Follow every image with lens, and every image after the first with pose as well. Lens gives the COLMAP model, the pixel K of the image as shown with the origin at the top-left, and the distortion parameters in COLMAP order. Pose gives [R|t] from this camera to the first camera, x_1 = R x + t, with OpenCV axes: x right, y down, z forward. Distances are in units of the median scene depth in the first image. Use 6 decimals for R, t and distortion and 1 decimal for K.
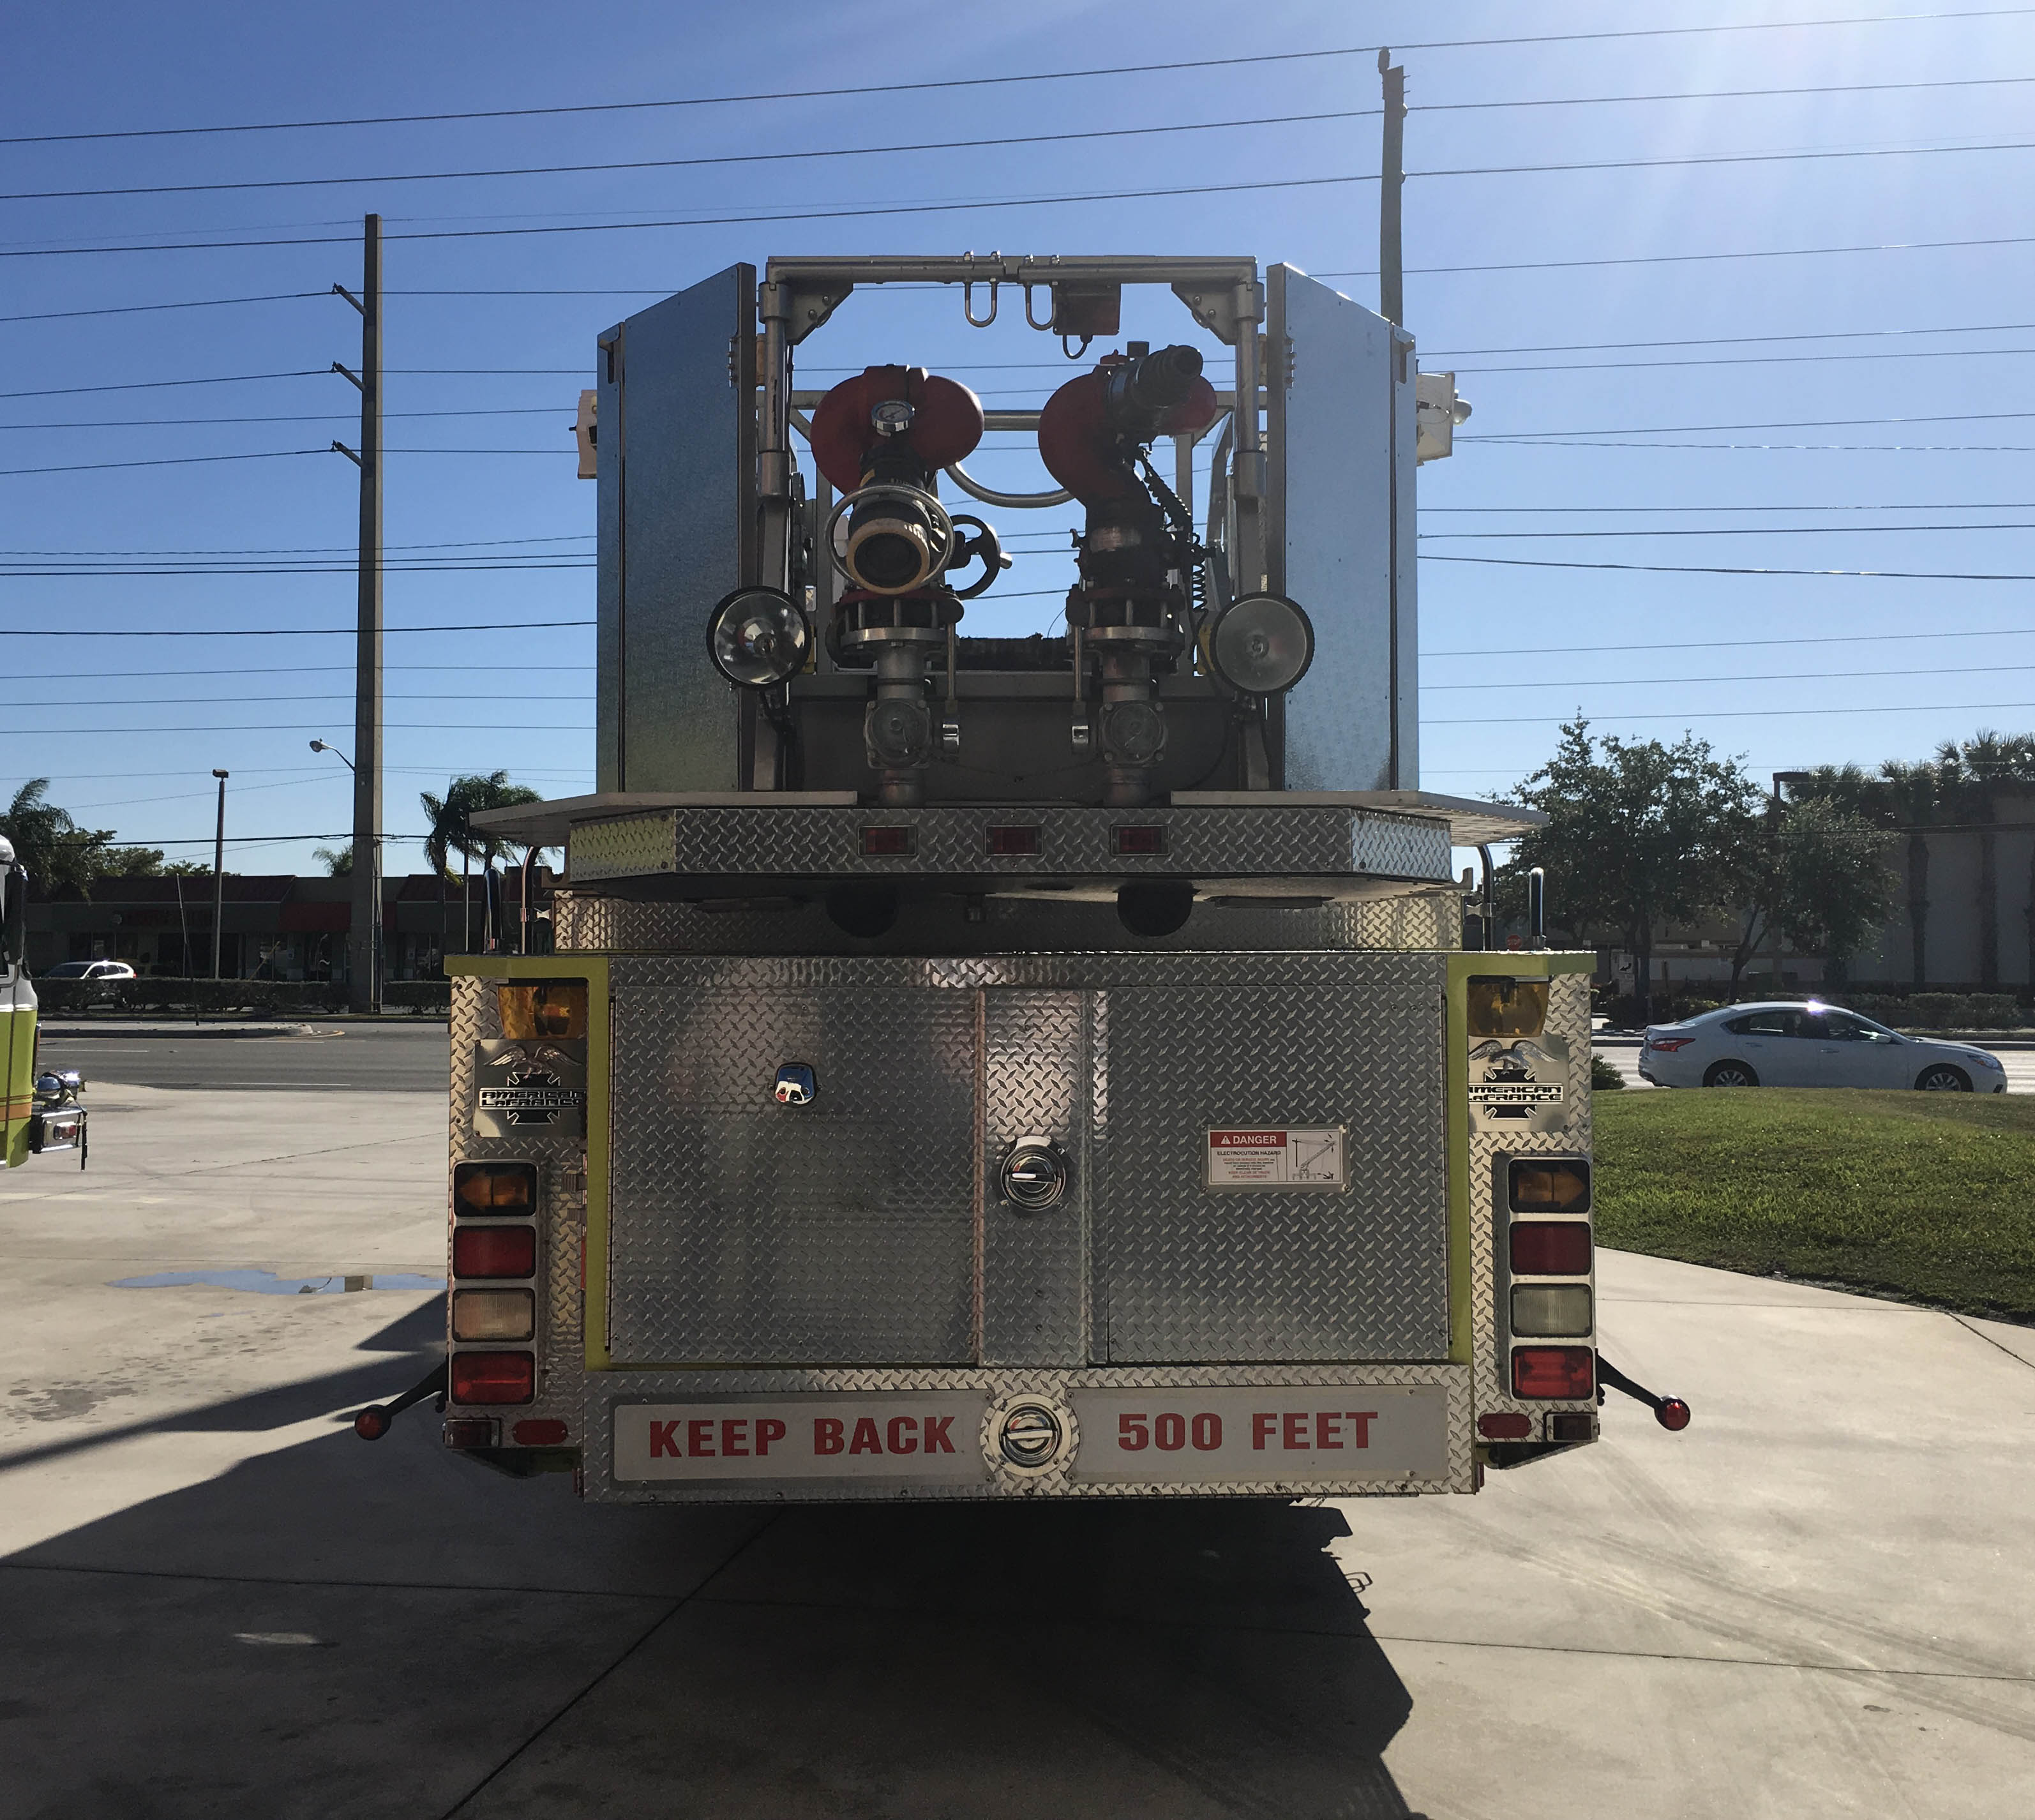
lens RADIAL K [[2148.7, 0, 1007.5], [0, 2148.7, 894.9], [0, 0, 1]] dist [0.069122, 0.000000]
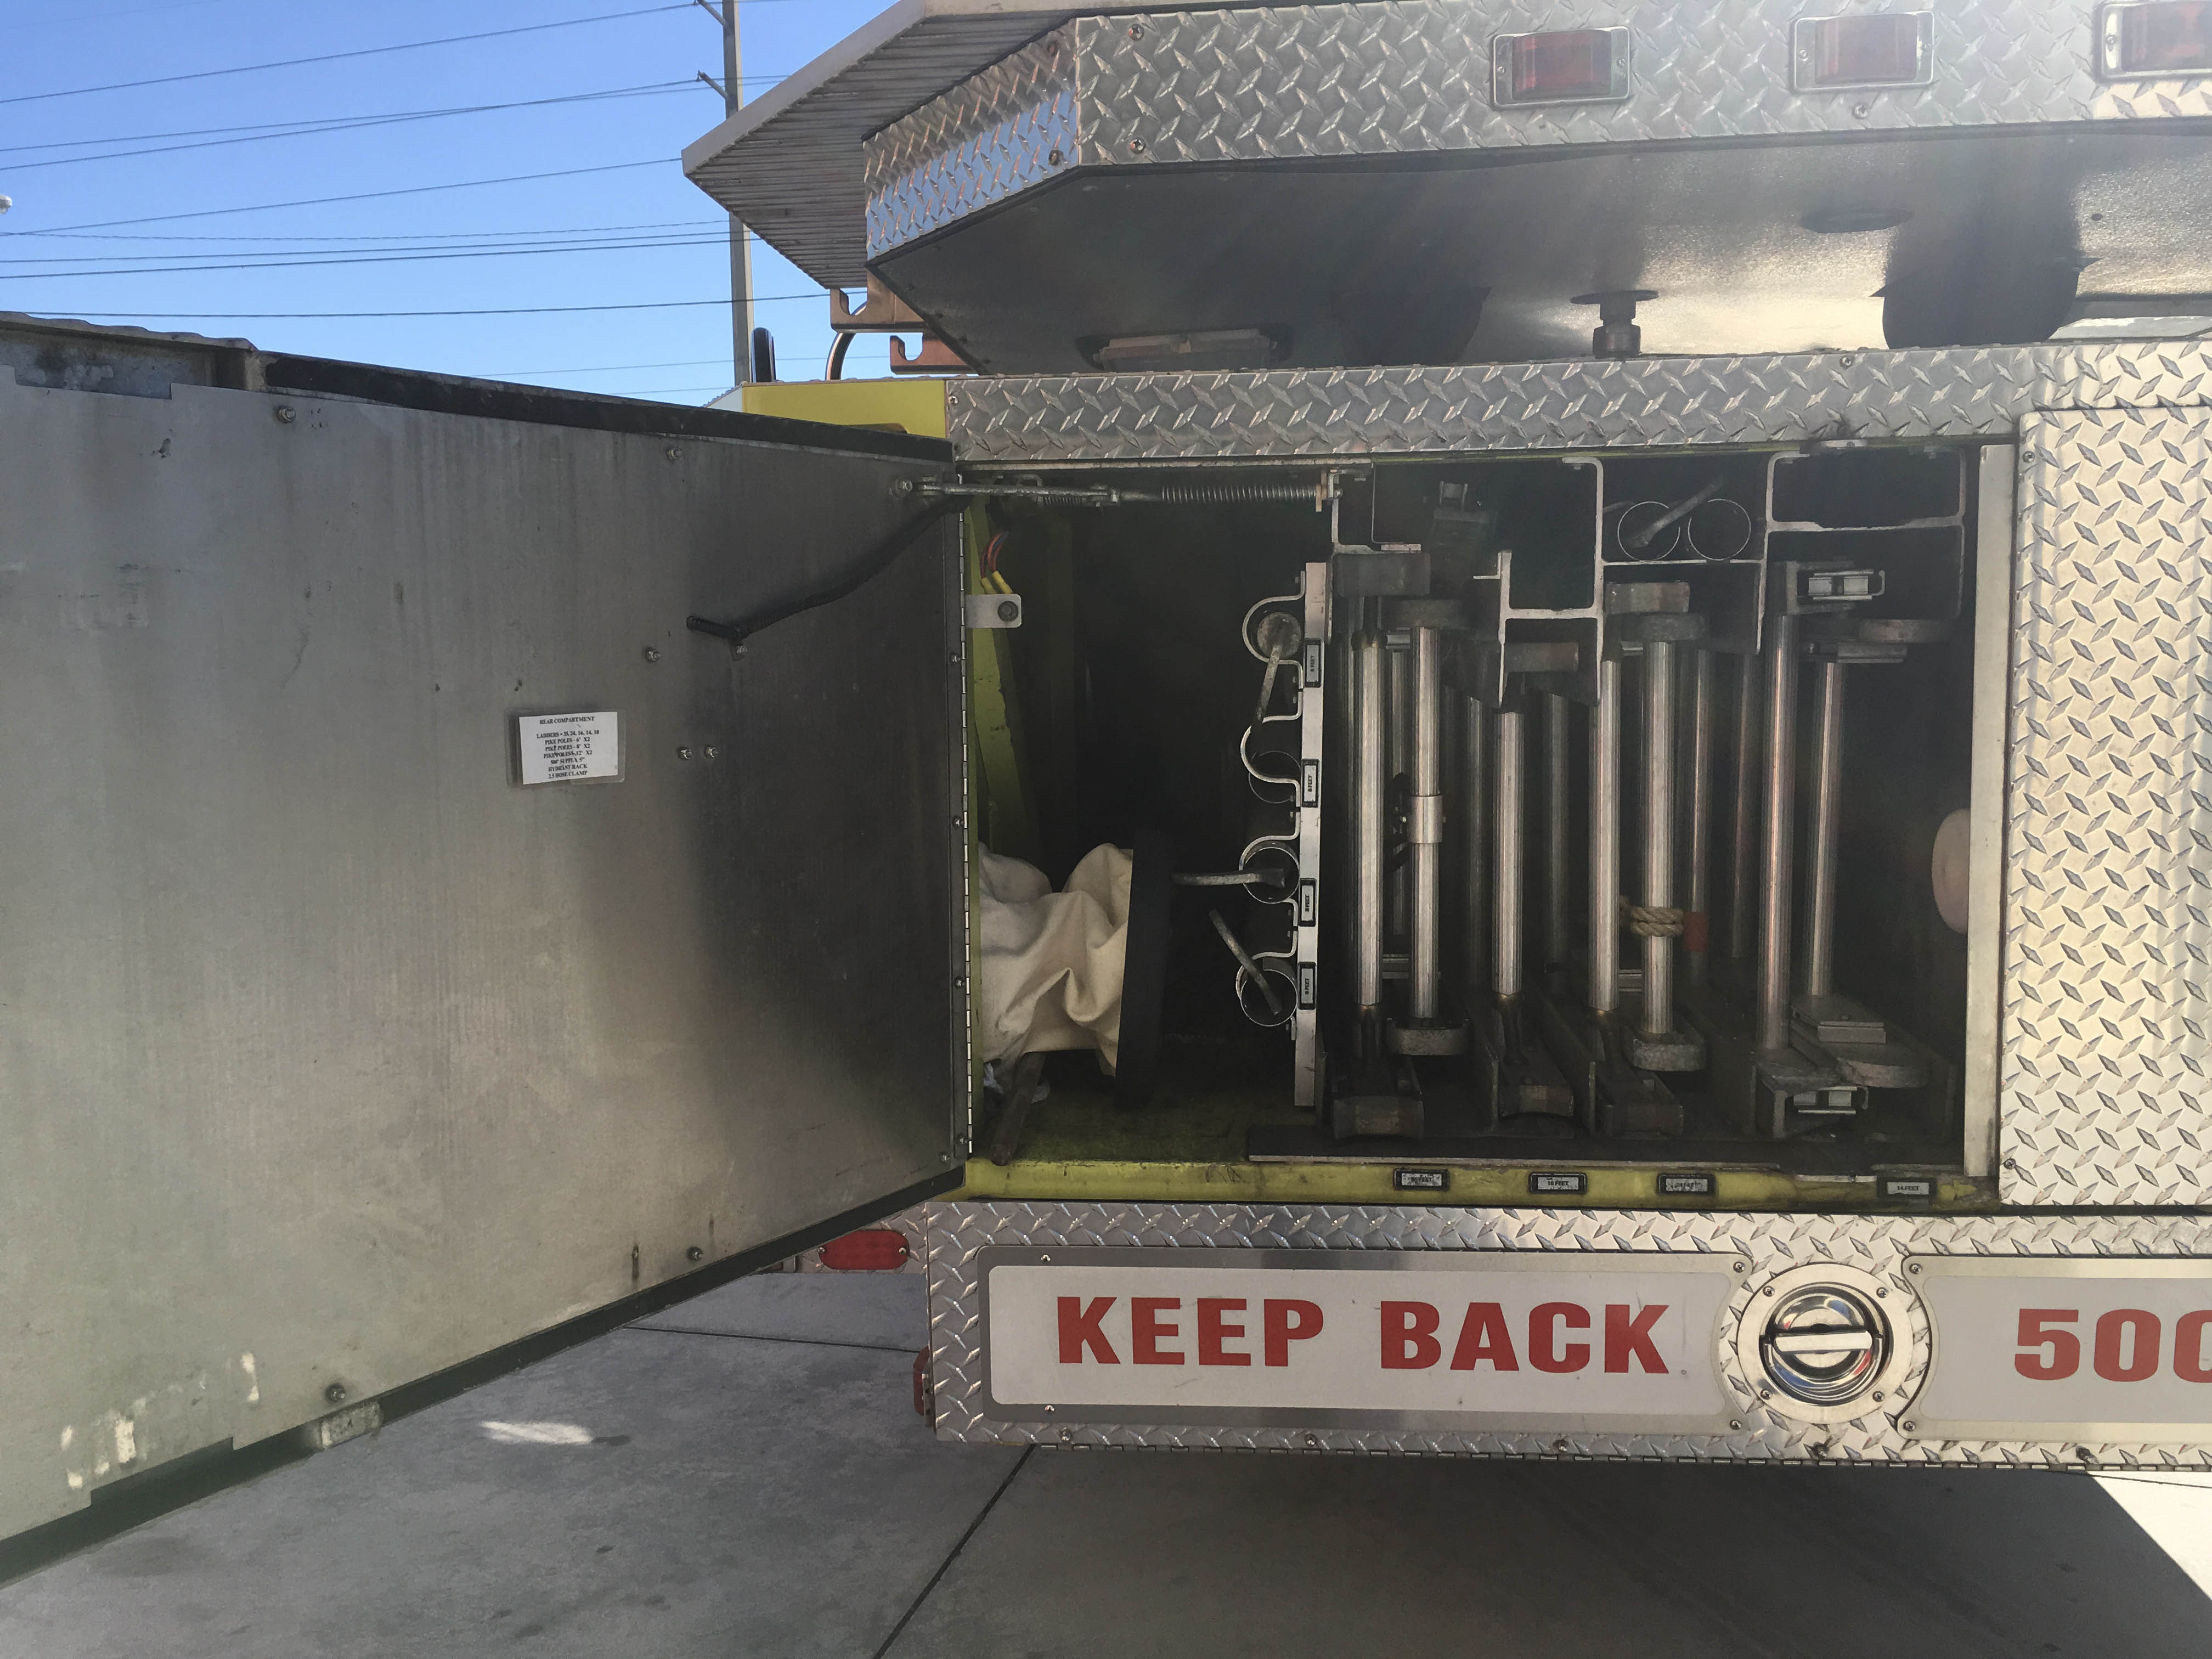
lens RADIAL K [[1854.4, 0, 1115.3], [0, 1854.4, 824.2], [0, 0, 1]] dist [0.080454, -0.108736]
pose [[0.994614, -0.003828, -0.103573, -0.105229], [0.019423, 0.988498, 0.149985, 0.066596], [0.101808, -0.151189, 0.983248, 0.582433]]
